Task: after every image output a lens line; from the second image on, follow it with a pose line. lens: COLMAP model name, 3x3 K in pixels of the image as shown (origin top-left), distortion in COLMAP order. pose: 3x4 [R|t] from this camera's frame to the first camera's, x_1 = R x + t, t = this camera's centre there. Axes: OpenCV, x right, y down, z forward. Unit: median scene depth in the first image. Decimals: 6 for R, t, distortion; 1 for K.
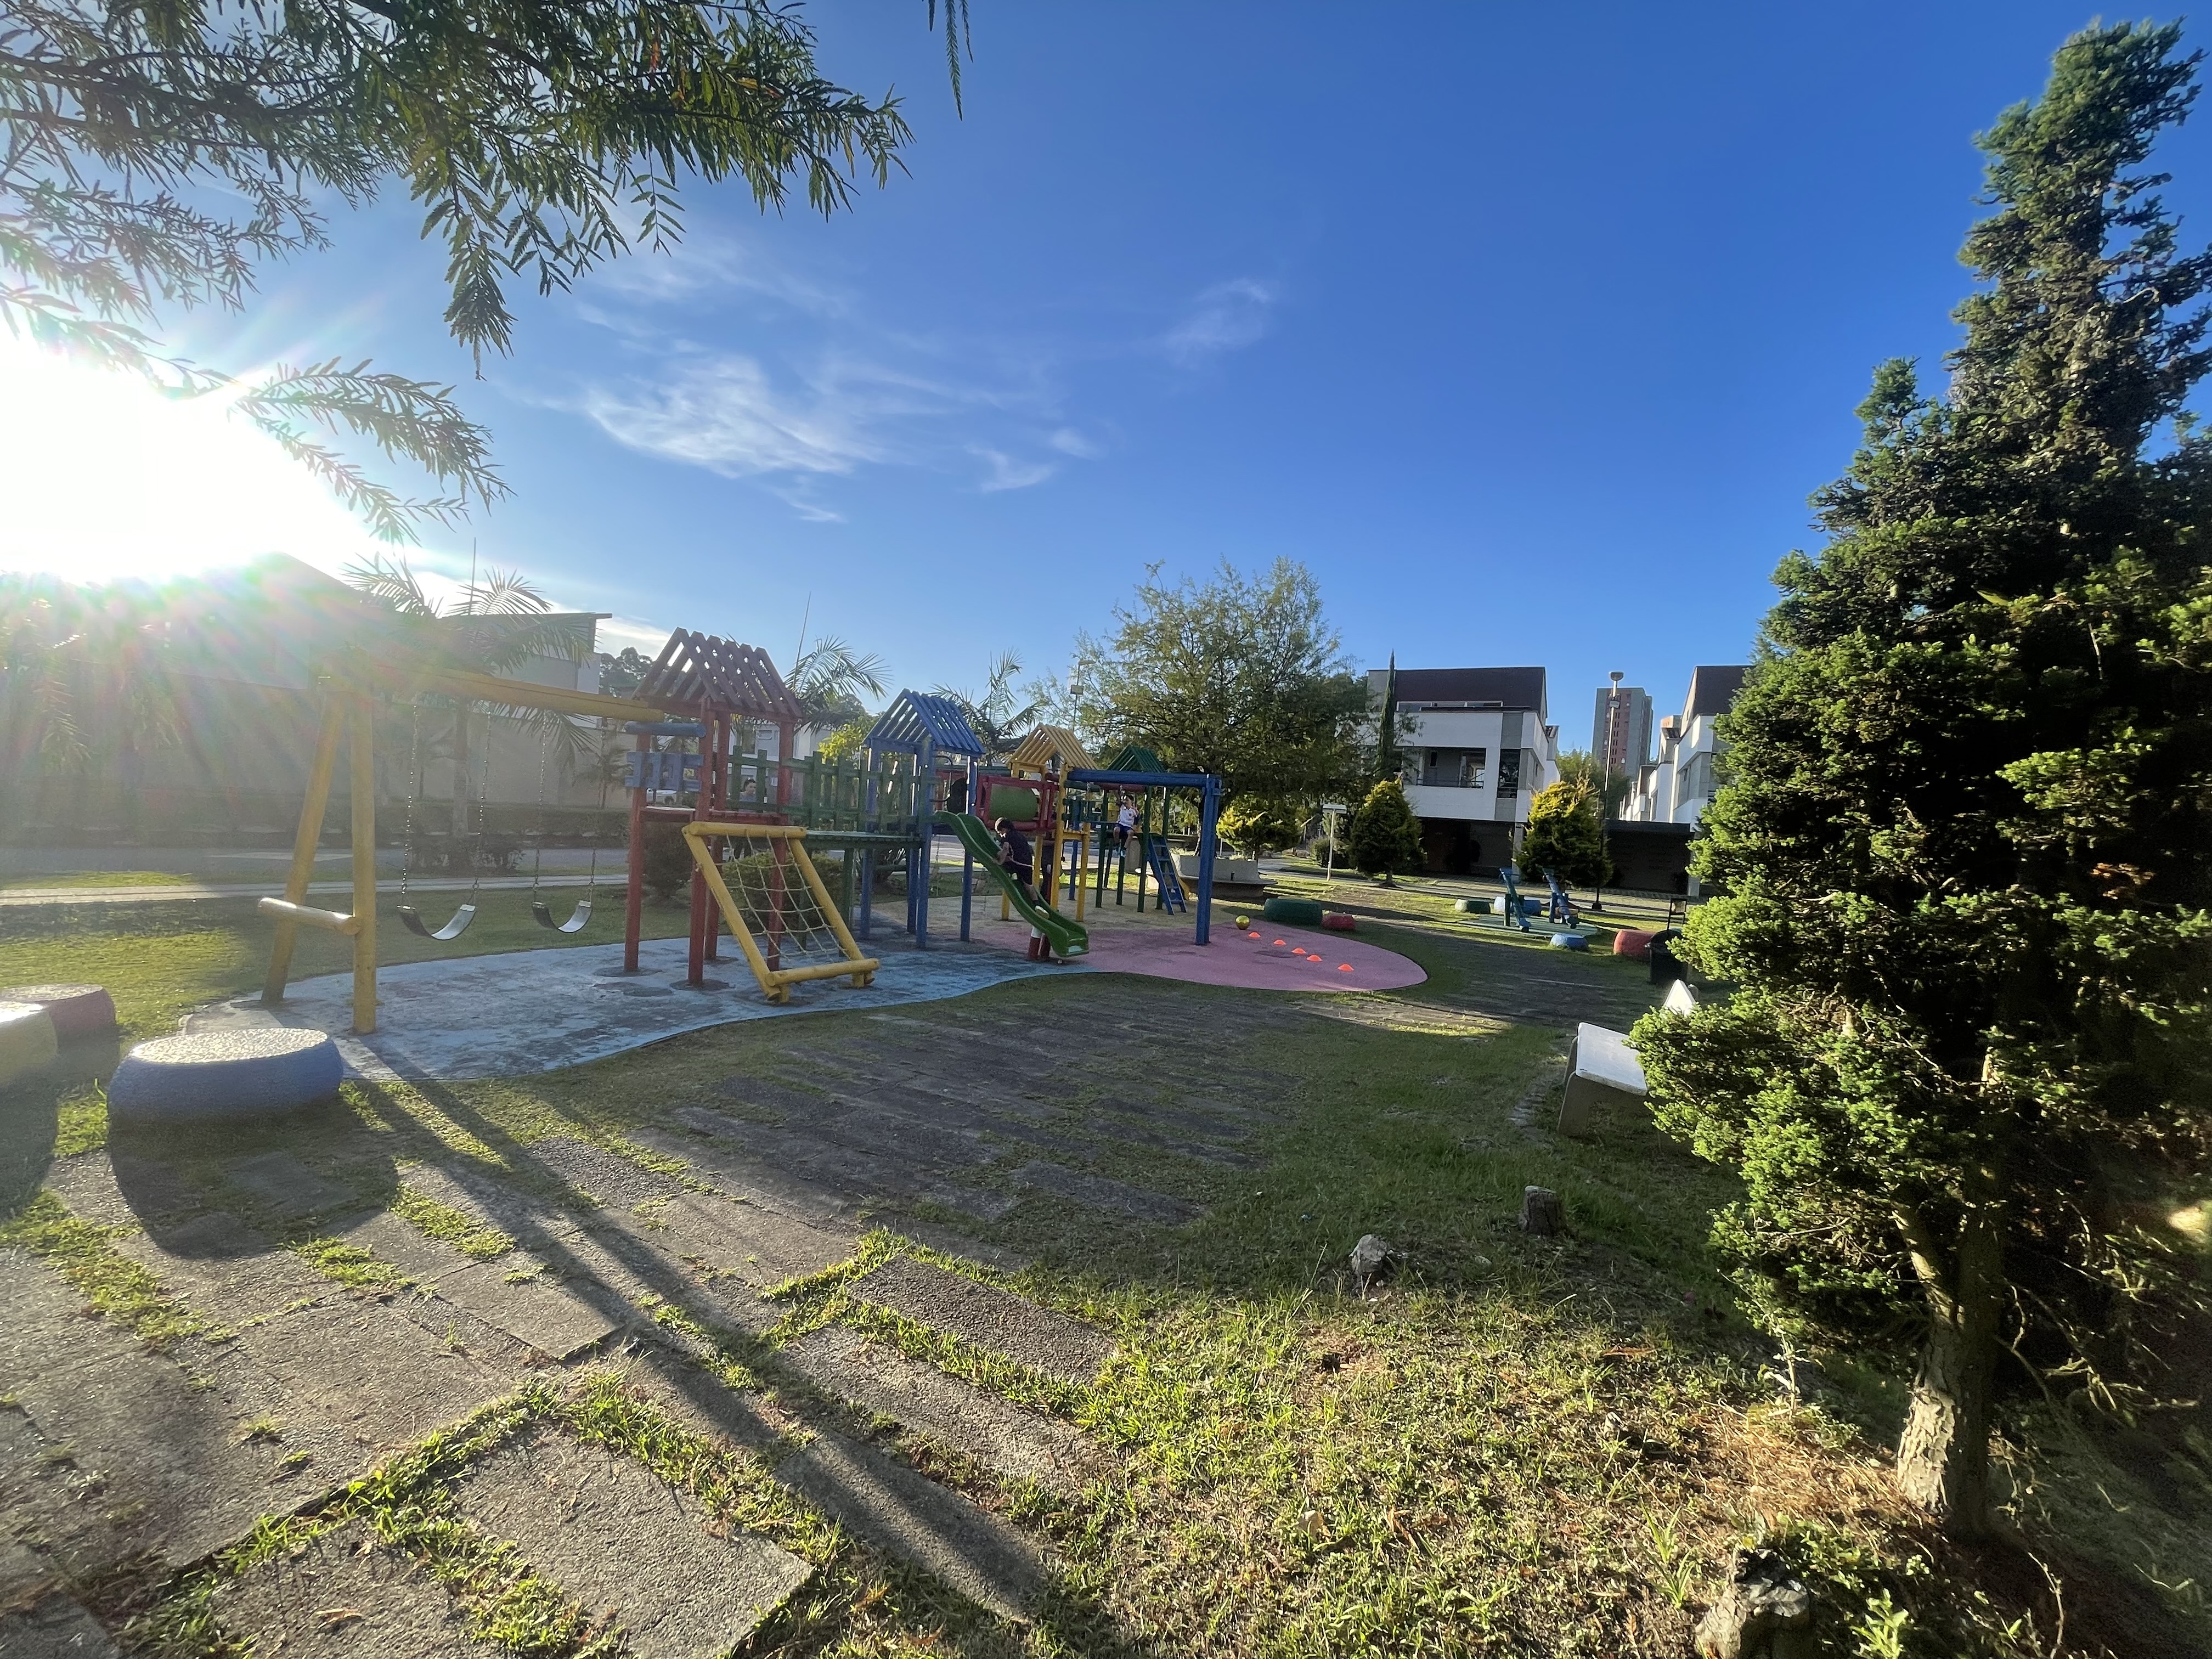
lens RADIAL K [[894.7, 0, 1105.4], [0, 894.7, 839.4], [0, 0, 1]] dist [-0.000651, 0.000706]
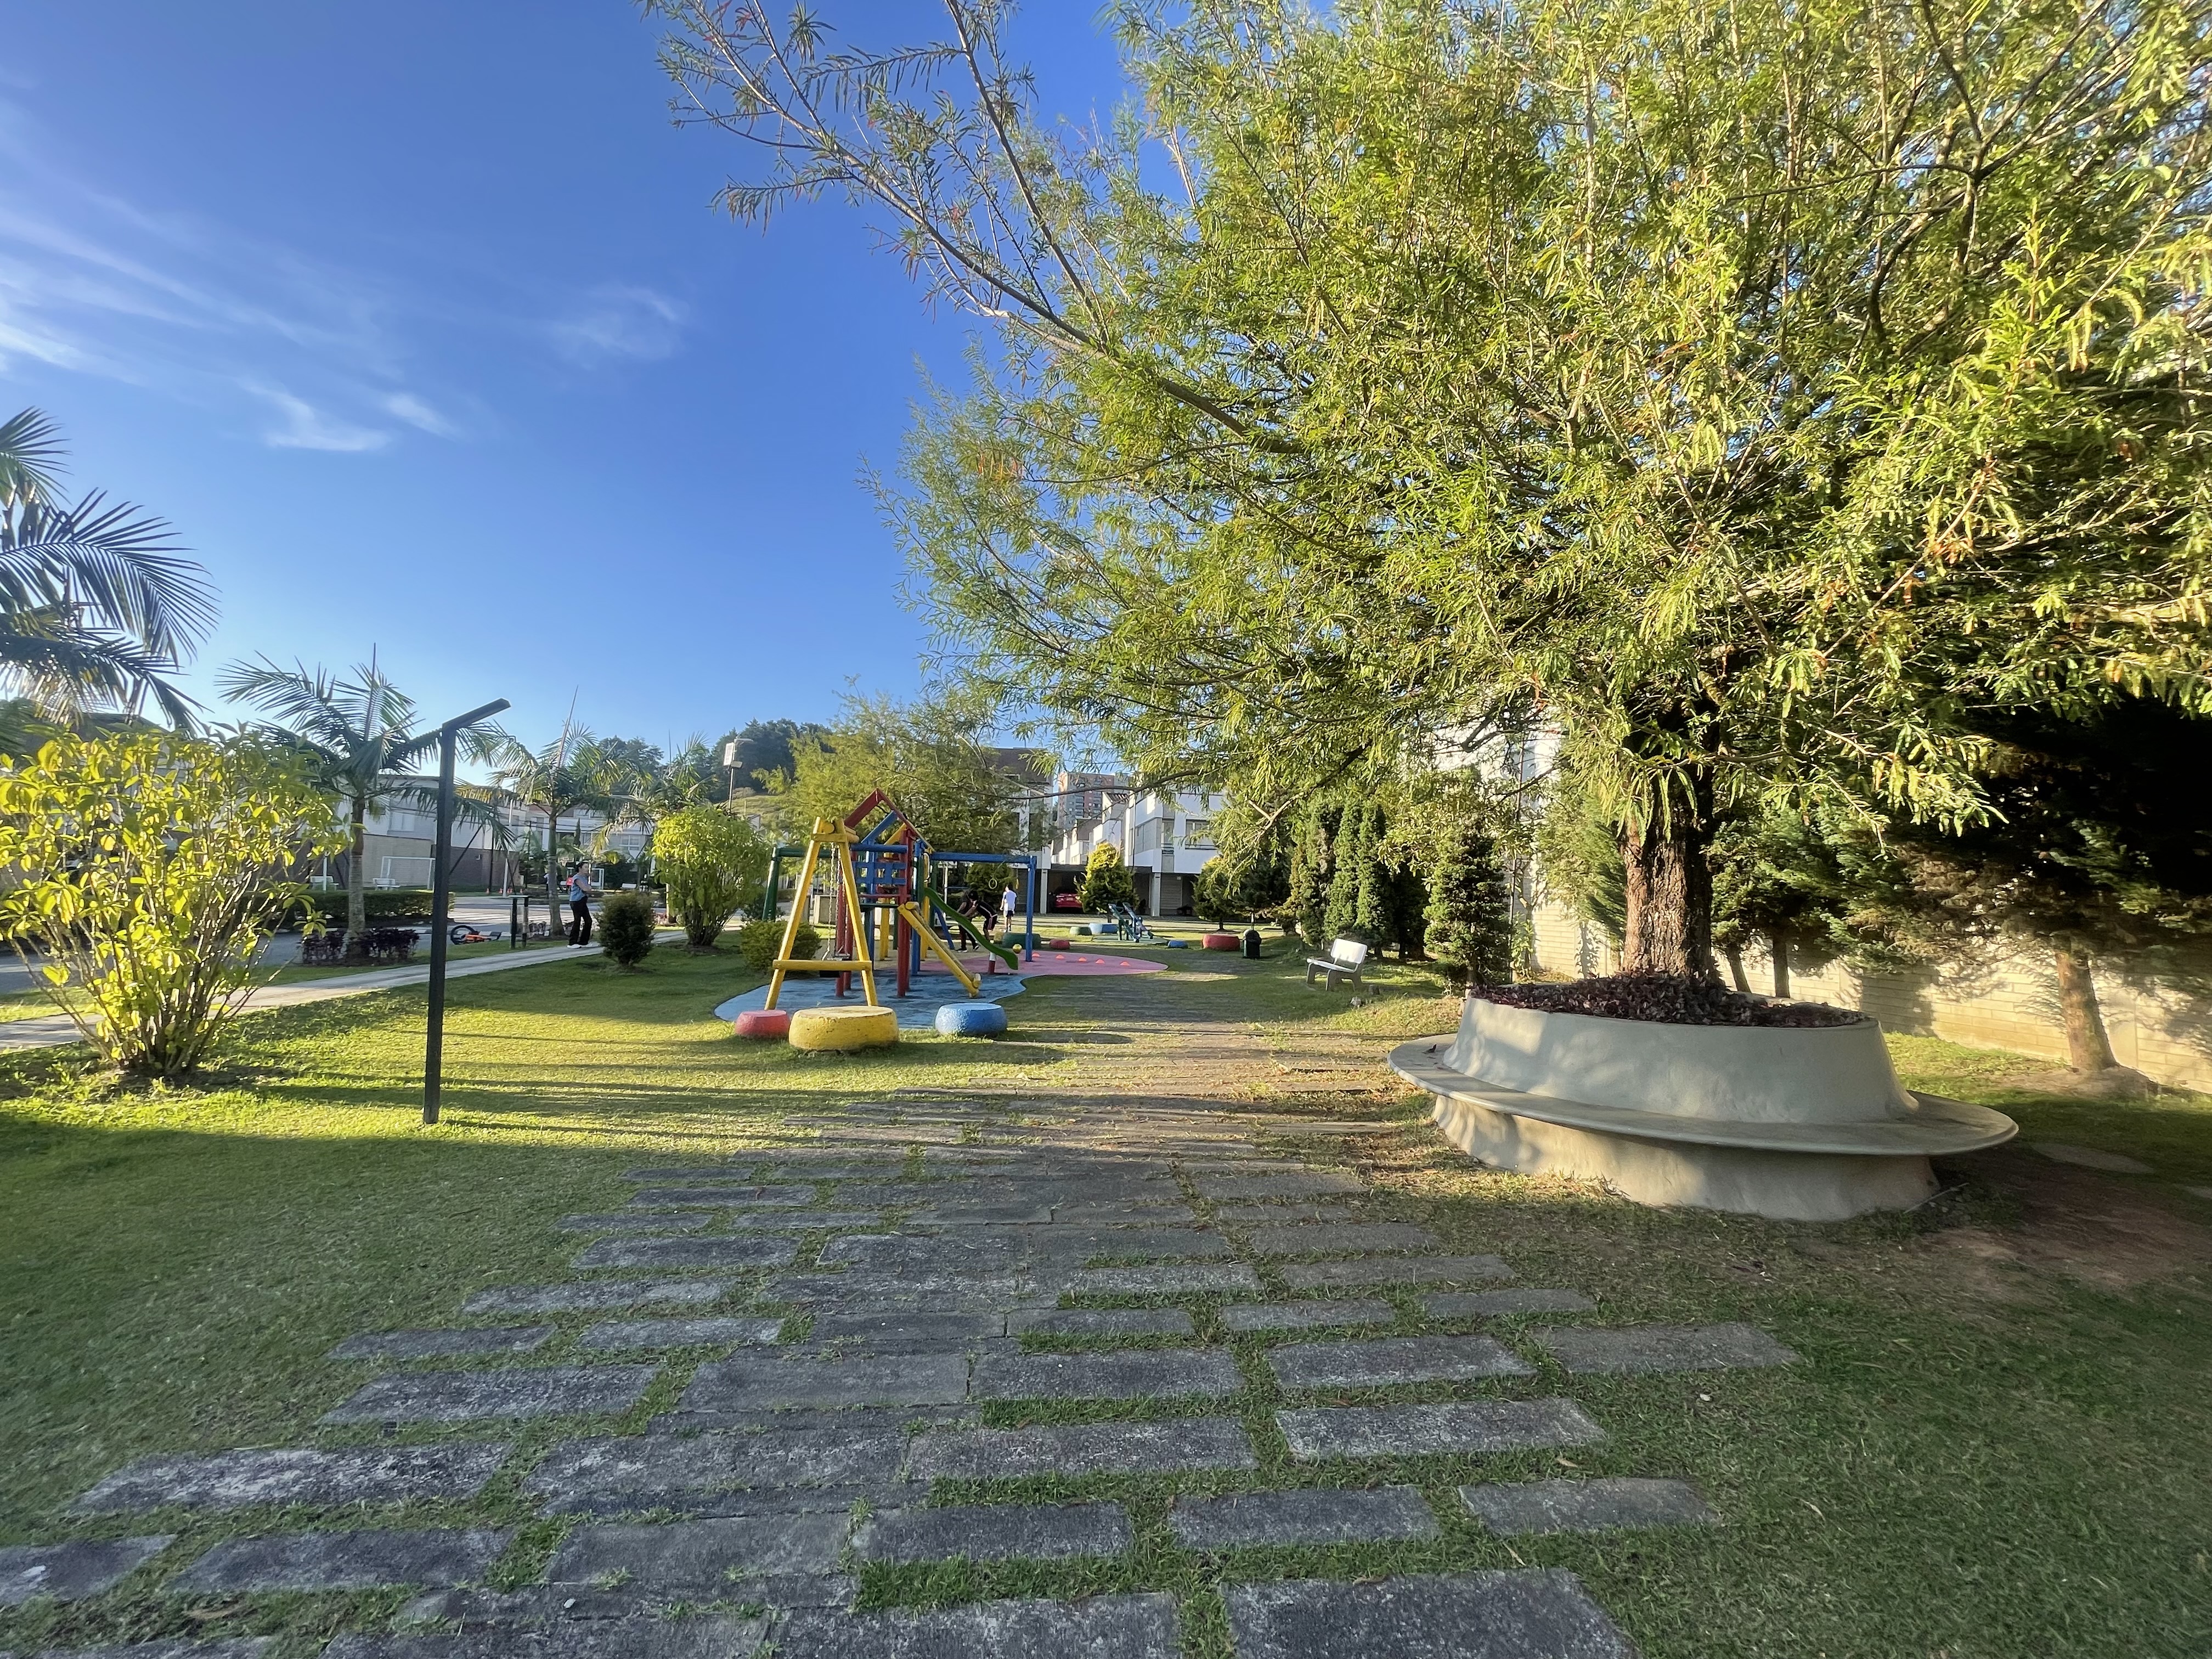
lens RADIAL K [[894.7, 0, 1102.5], [0, 894.7, 832.0], [0, 0, 1]] dist [-0.000651, 0.000706]
pose [[0.813923, -0.008449, 0.580911, -0.414063], [0.041195, 0.998217, -0.043201, -0.023155], [-0.579510, 0.059093, 0.812820, -0.227224]]
